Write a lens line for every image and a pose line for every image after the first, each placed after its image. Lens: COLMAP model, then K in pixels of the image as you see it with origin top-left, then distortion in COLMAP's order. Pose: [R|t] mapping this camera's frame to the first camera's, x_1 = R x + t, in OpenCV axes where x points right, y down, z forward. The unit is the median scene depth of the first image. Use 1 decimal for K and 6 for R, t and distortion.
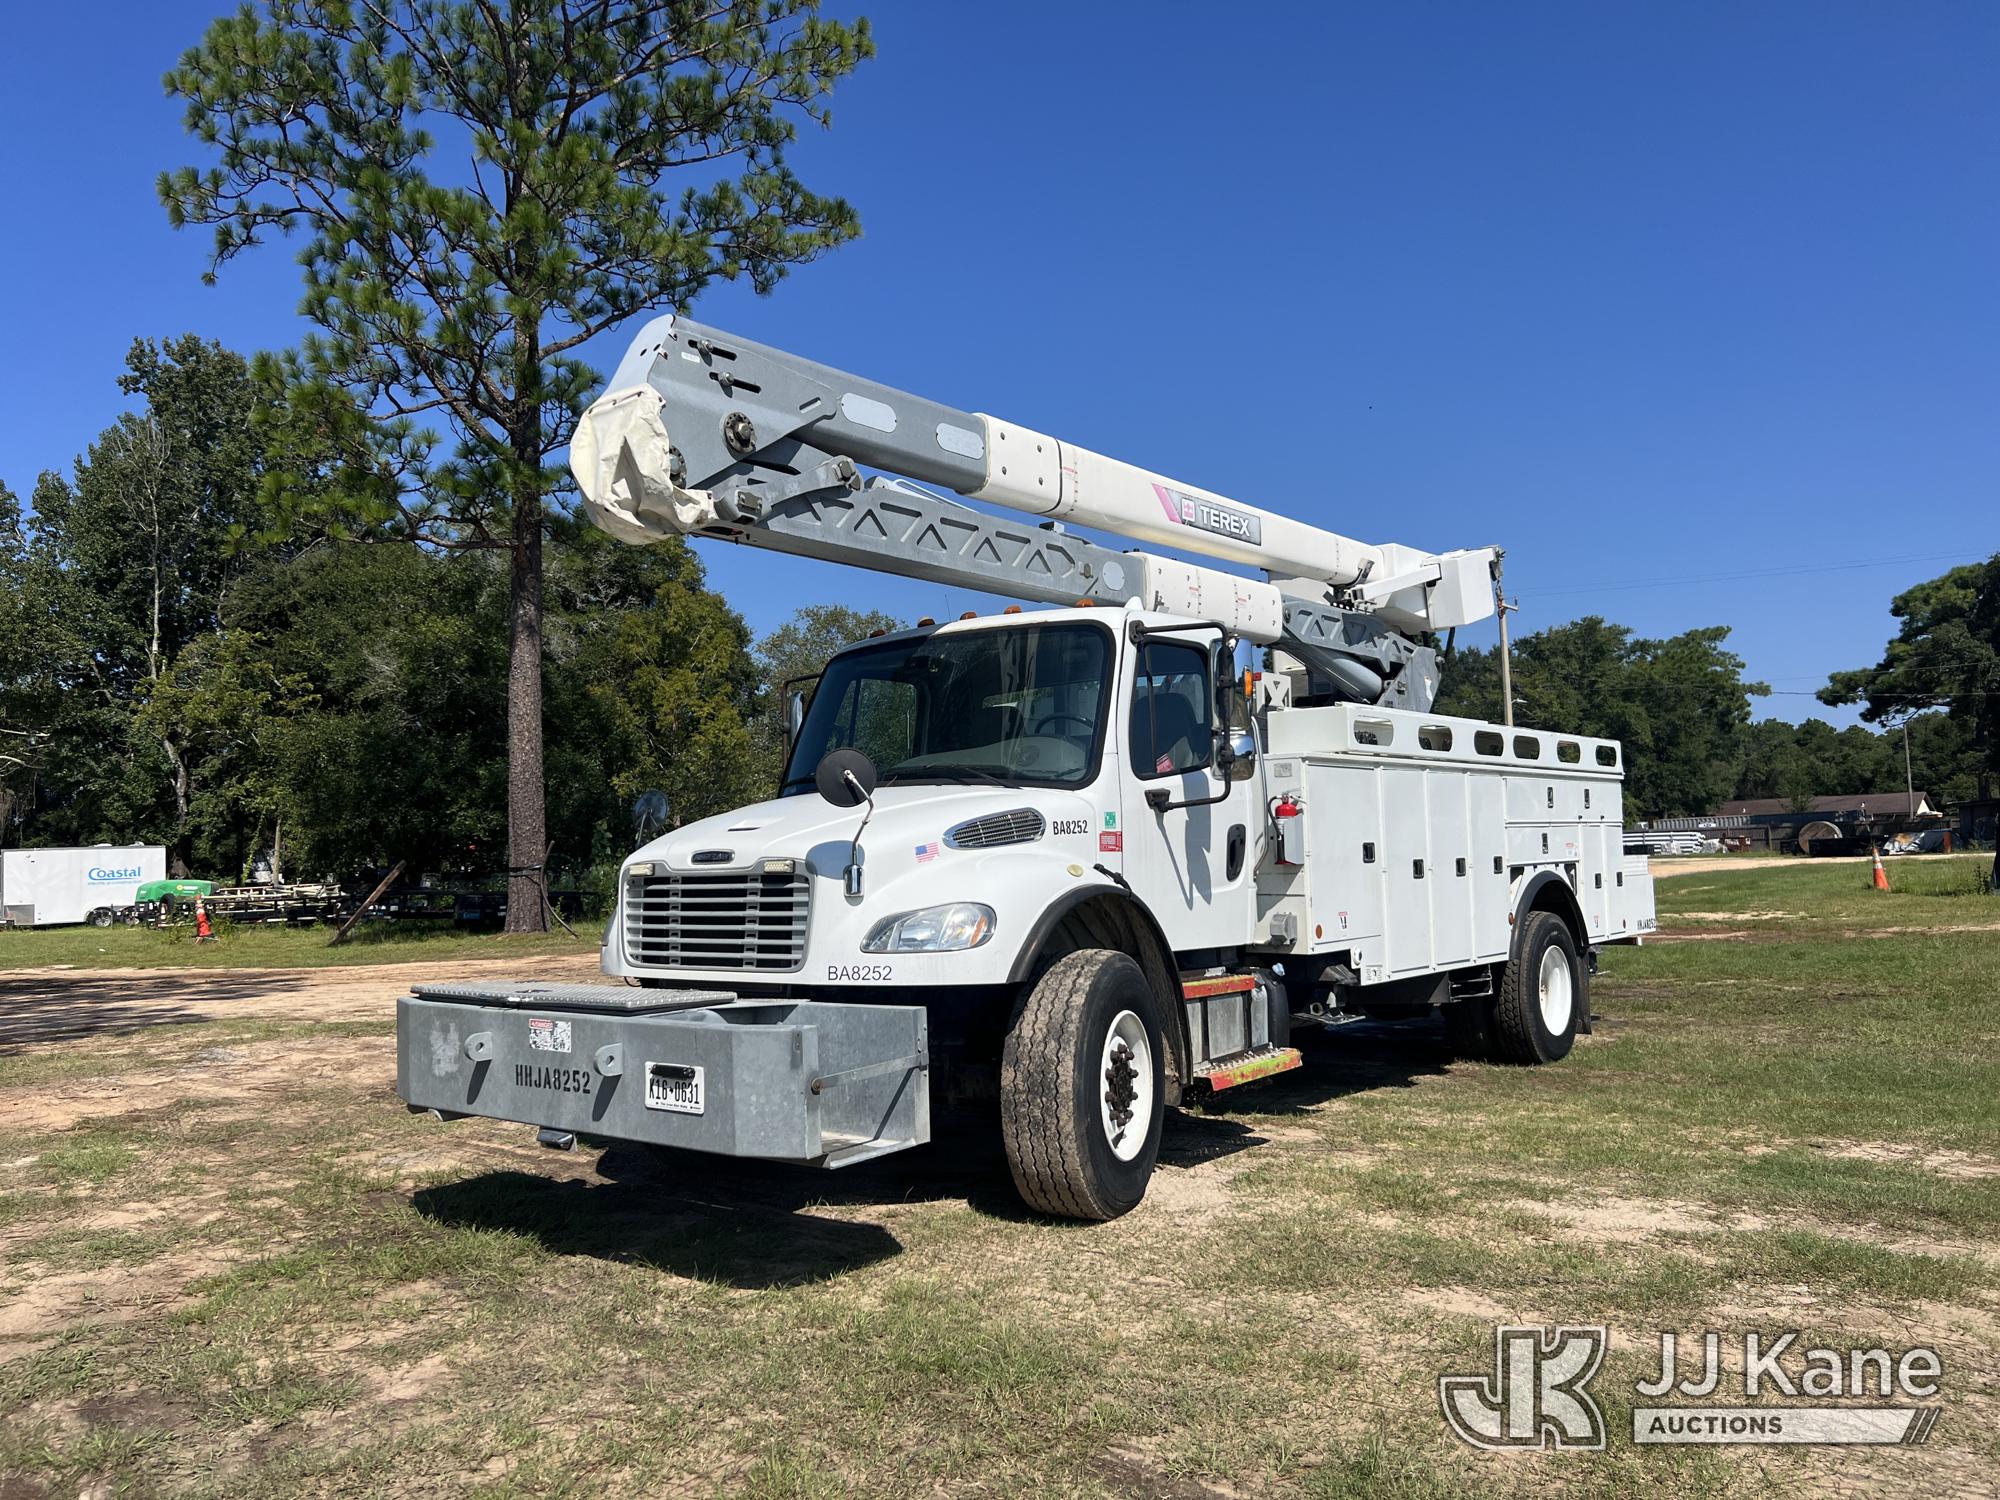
lens RADIAL K [[1572.3, 0, 1000.0], [0, 1572.3, 750.0], [0, 0, 1]] dist [0.076819, -0.106480]
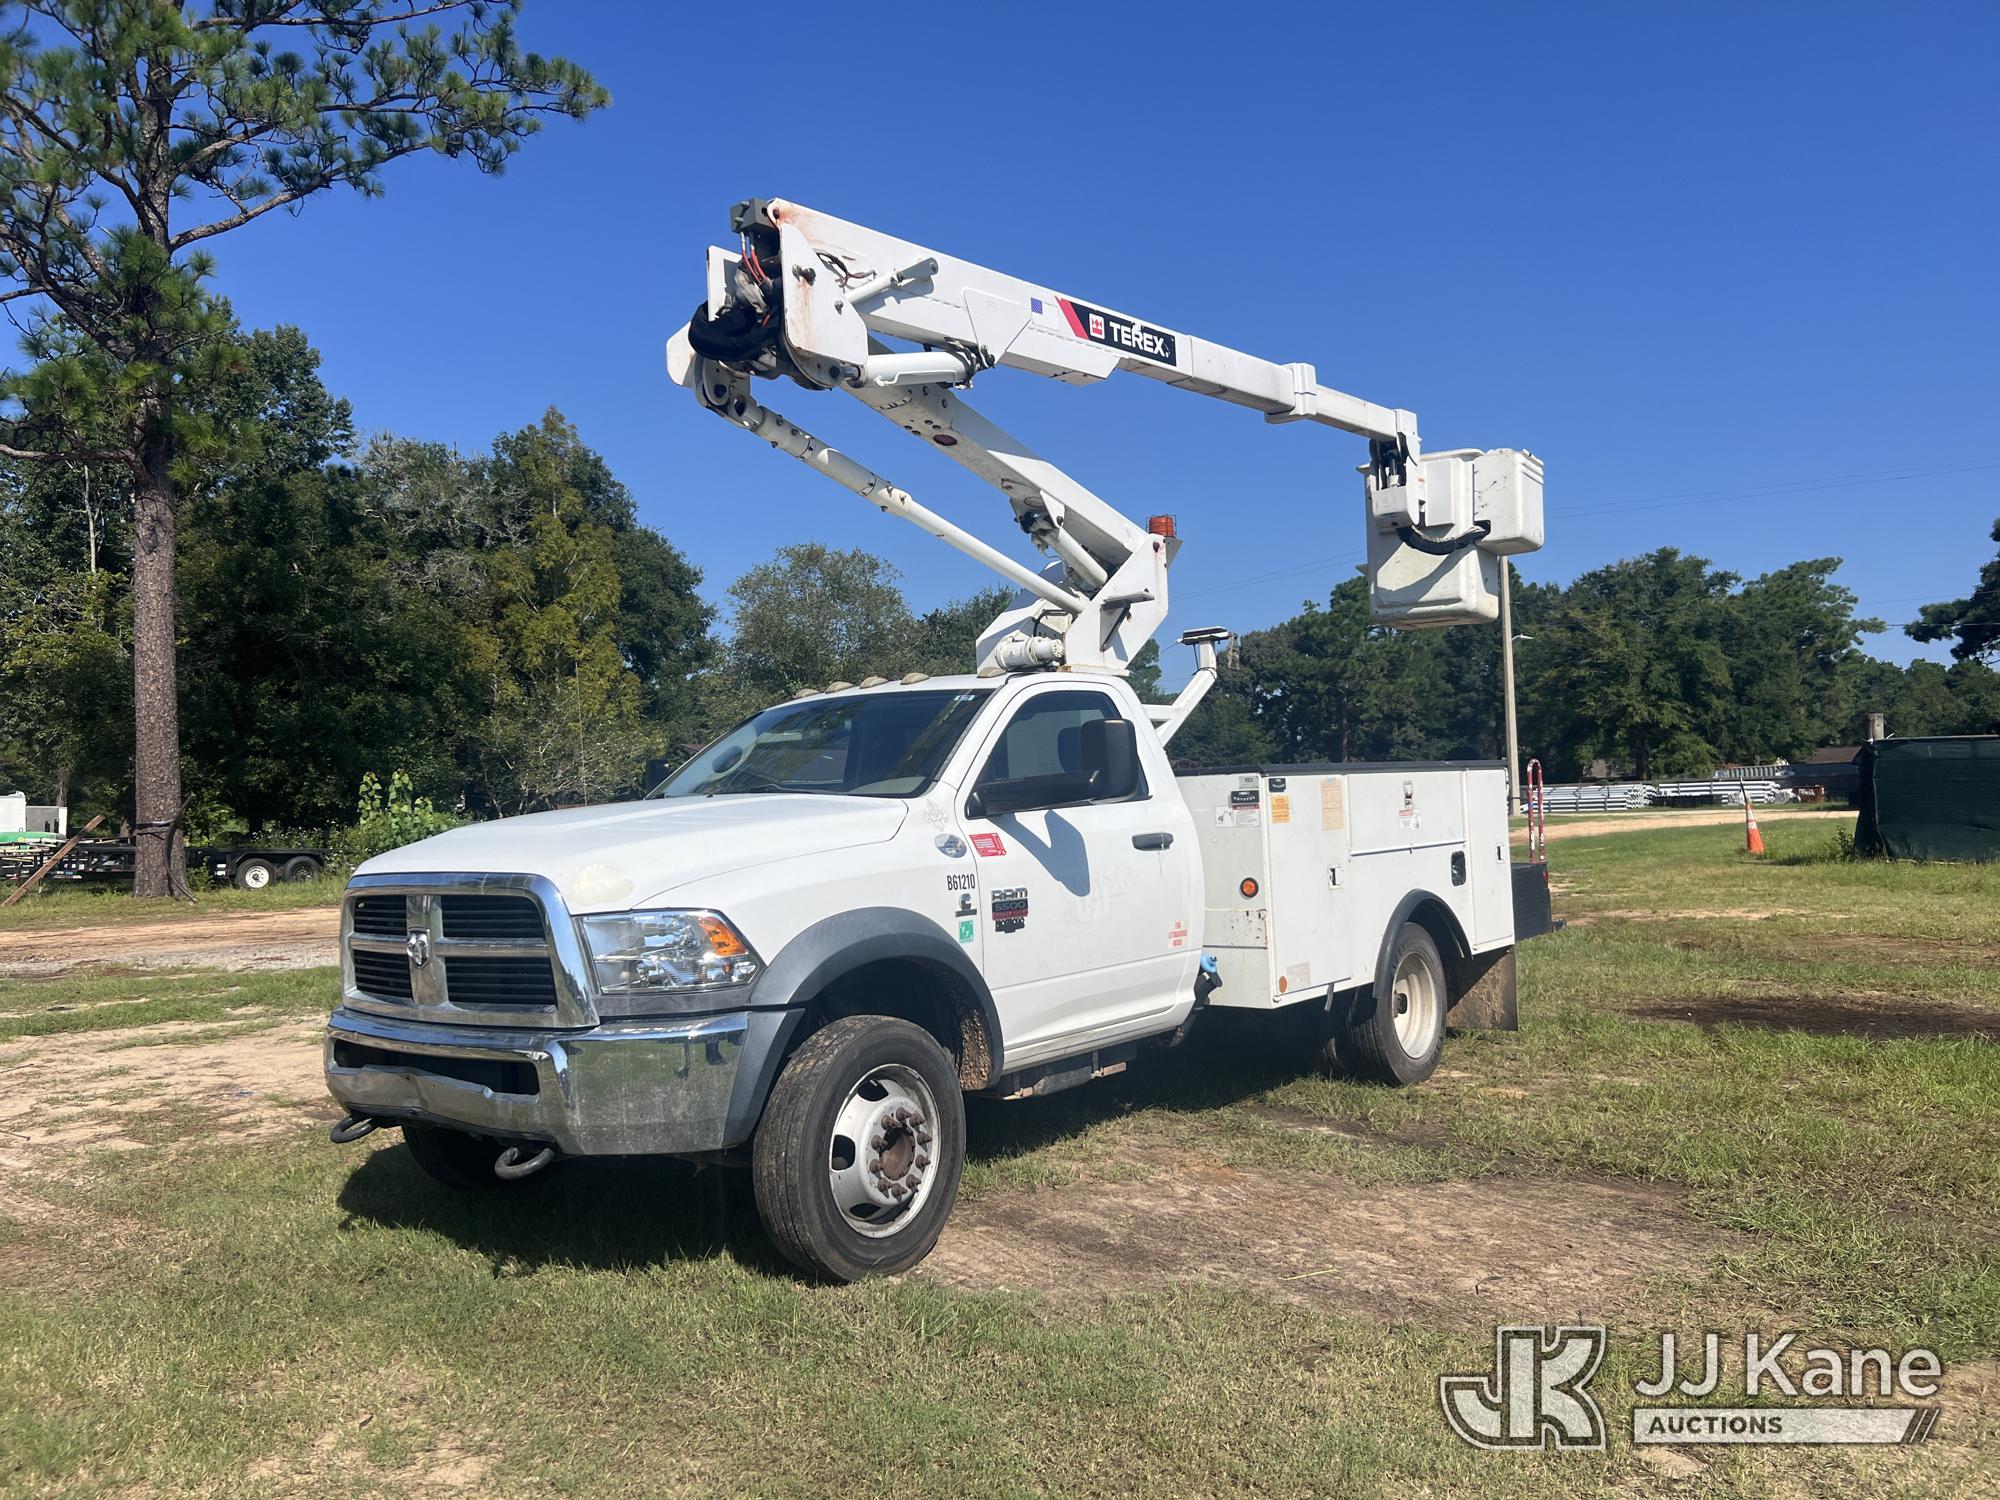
lens RADIAL K [[1572.3, 0, 1000.0], [0, 1572.3, 750.0], [0, 0, 1]] dist [0.076819, -0.106480]
pose [[0.996243, -0.001747, -0.086579, 0.109474], [0.004588, 0.999457, 0.032628, 0.002755], [0.086475, -0.032903, 0.995711, 0.070332]]
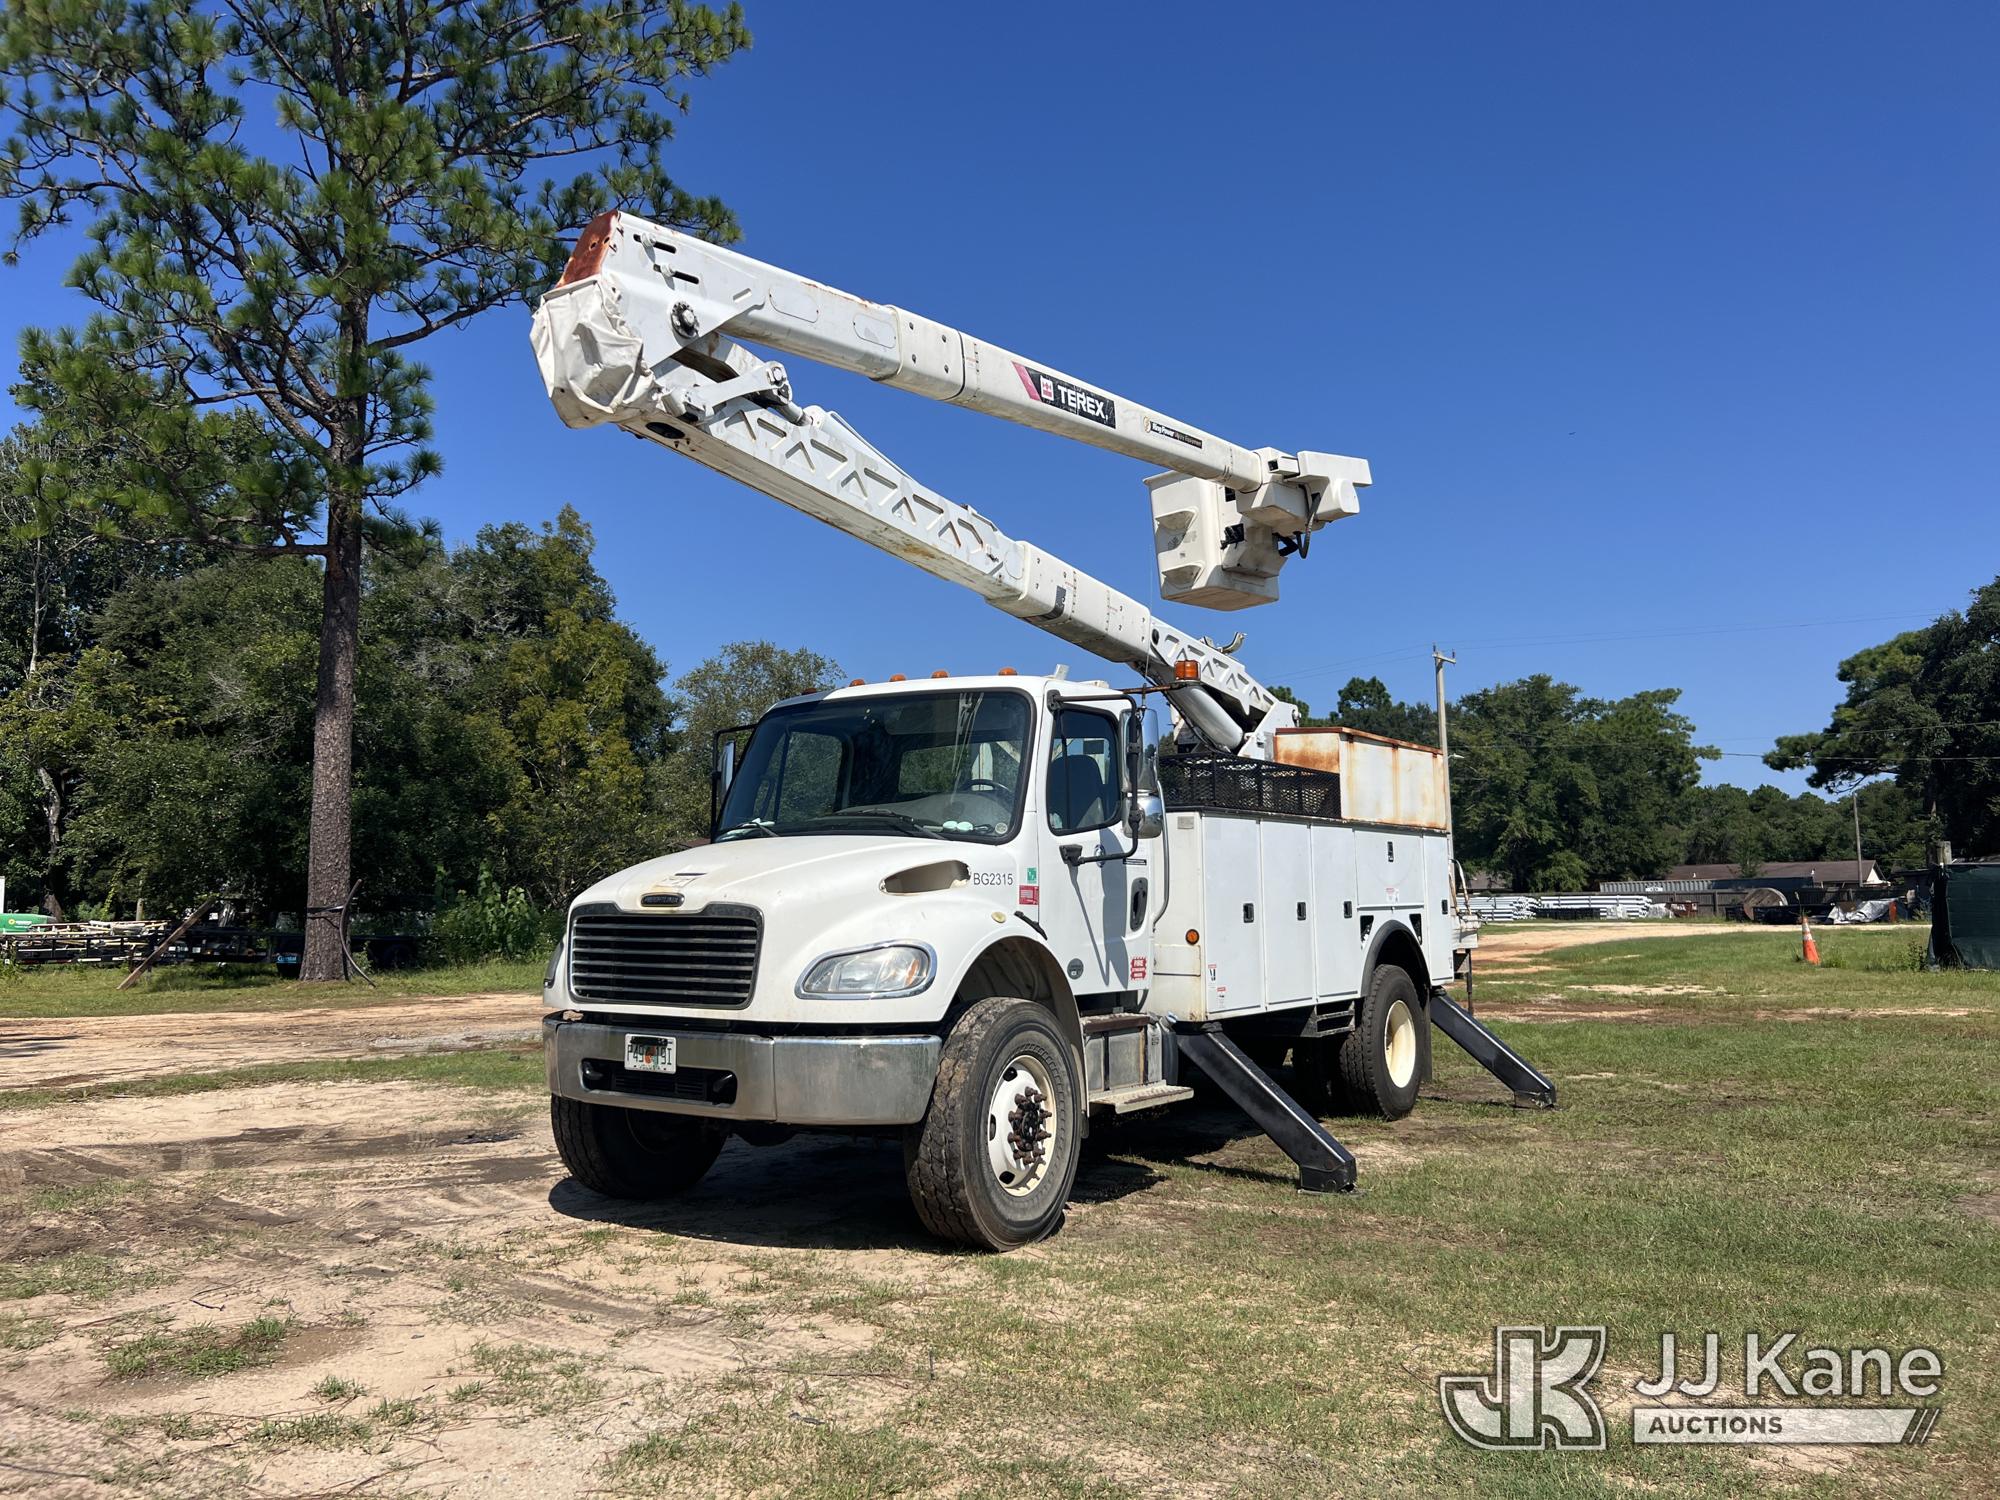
lens RADIAL K [[1573.9, 0, 999.5], [0, 1573.9, 724.6], [0, 0, 1]] dist [0.076939, -0.116883]
pose [[0.999506, 0.023423, 0.020968, 0.027564], [-0.022416, 0.998641, -0.047054, 0.001663], [-0.022042, 0.046561, 0.998672, 0.037405]]
